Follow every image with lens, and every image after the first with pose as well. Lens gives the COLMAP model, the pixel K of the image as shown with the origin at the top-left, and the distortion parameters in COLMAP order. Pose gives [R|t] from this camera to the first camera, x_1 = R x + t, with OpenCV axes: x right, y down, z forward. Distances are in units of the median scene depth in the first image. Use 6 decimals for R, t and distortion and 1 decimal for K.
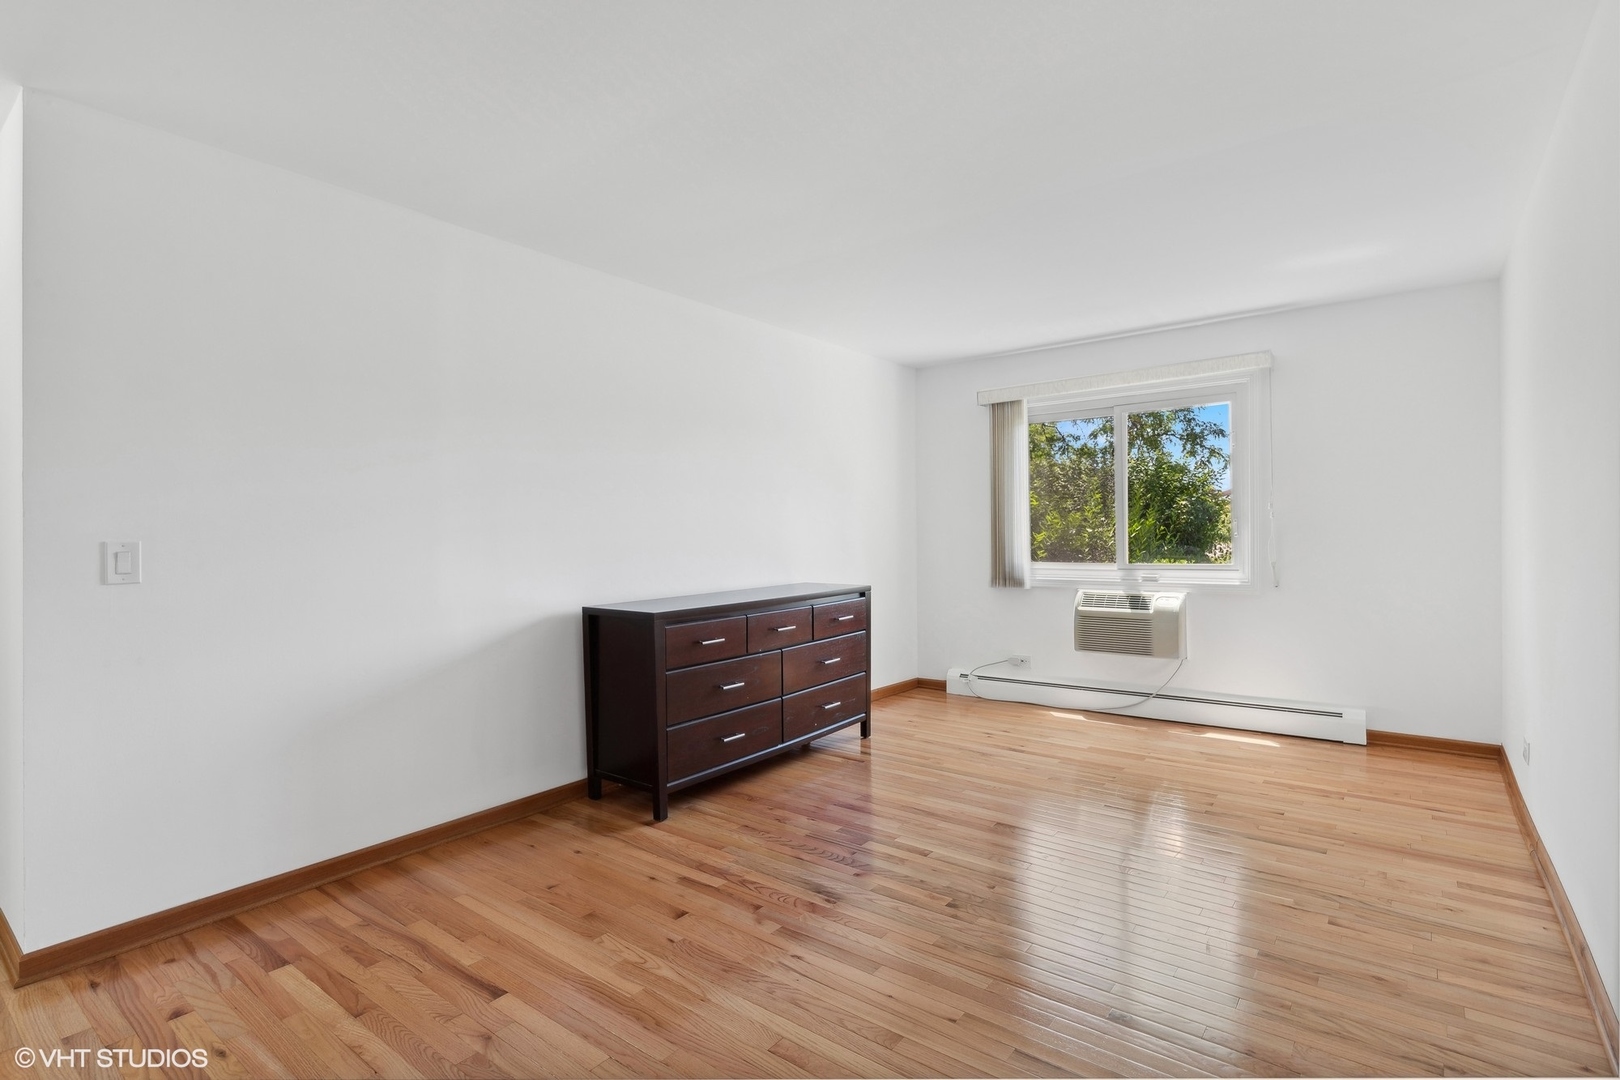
lens RADIAL K [[787.5, 0, 804.3], [0, 787.5, 546.9], [0, 0, 1]] dist [-0.000669, 0.000106]
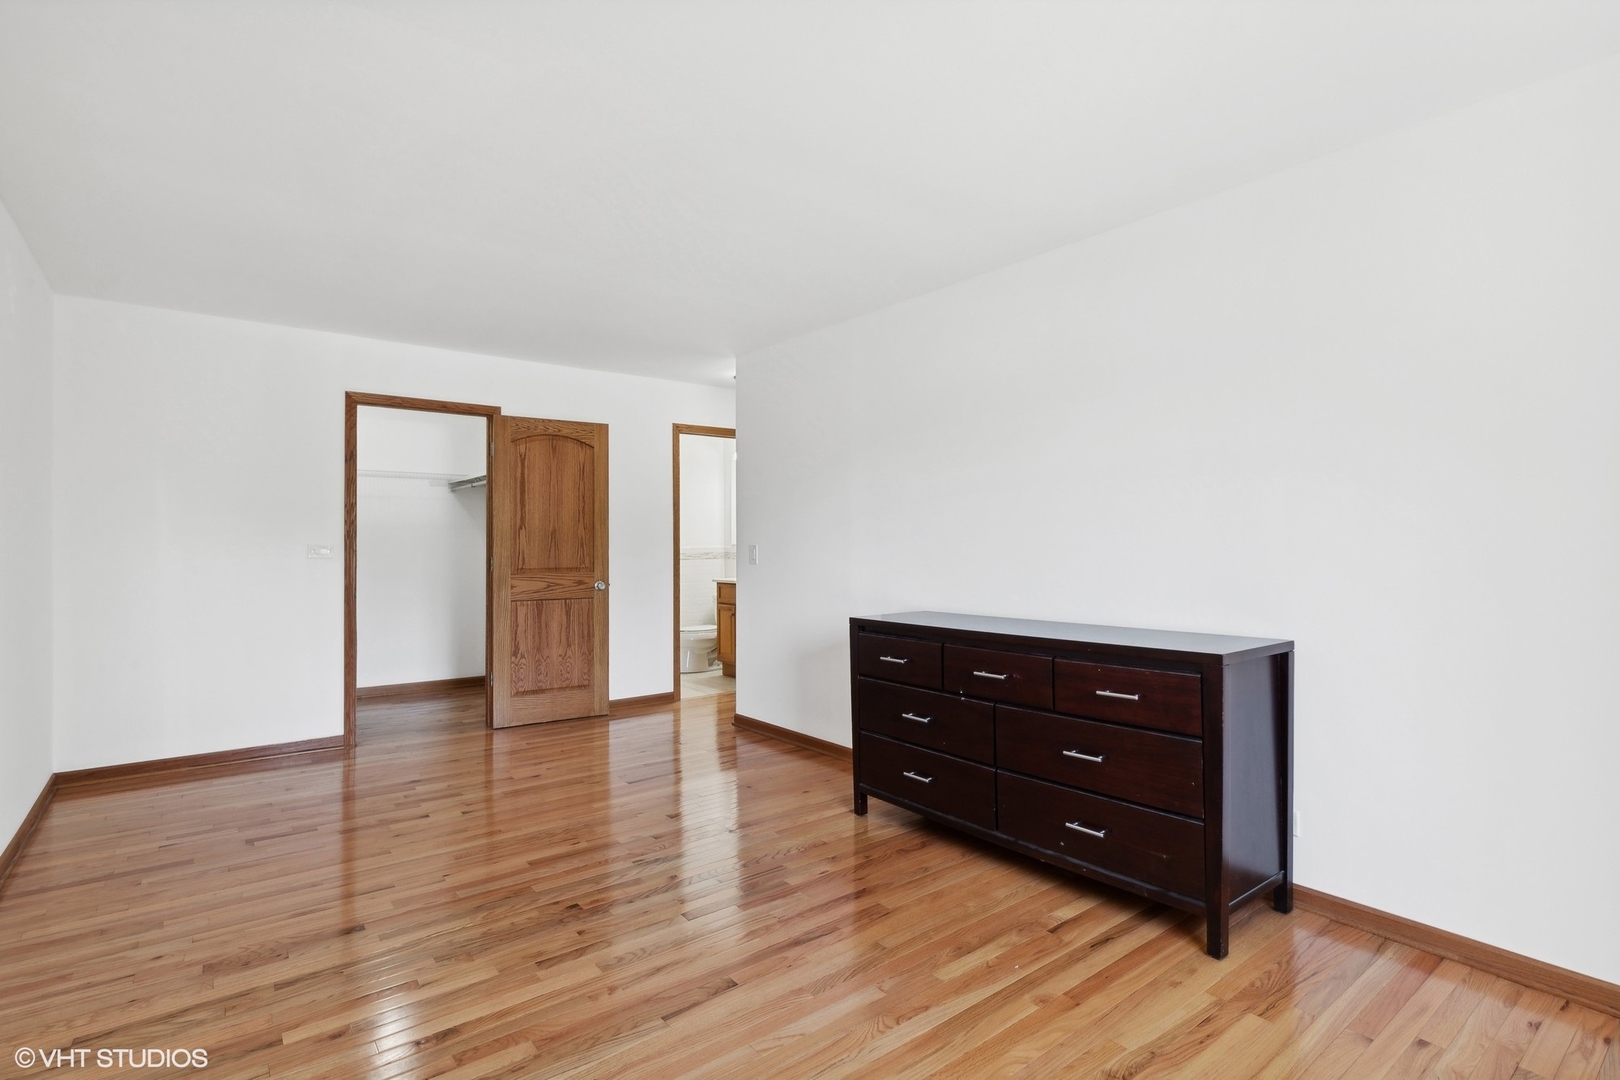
lens RADIAL K [[800.0, 0, 822.0], [0, 800.0, 525.5], [0, 0, 1]] dist [-0.001497, -0.000551]
pose [[-0.247471, -0.004664, -0.968884, 0.916603], [-0.013526, 0.999908, -0.001359, -0.039730], [0.968801, 0.012769, -0.247511, 1.275989]]
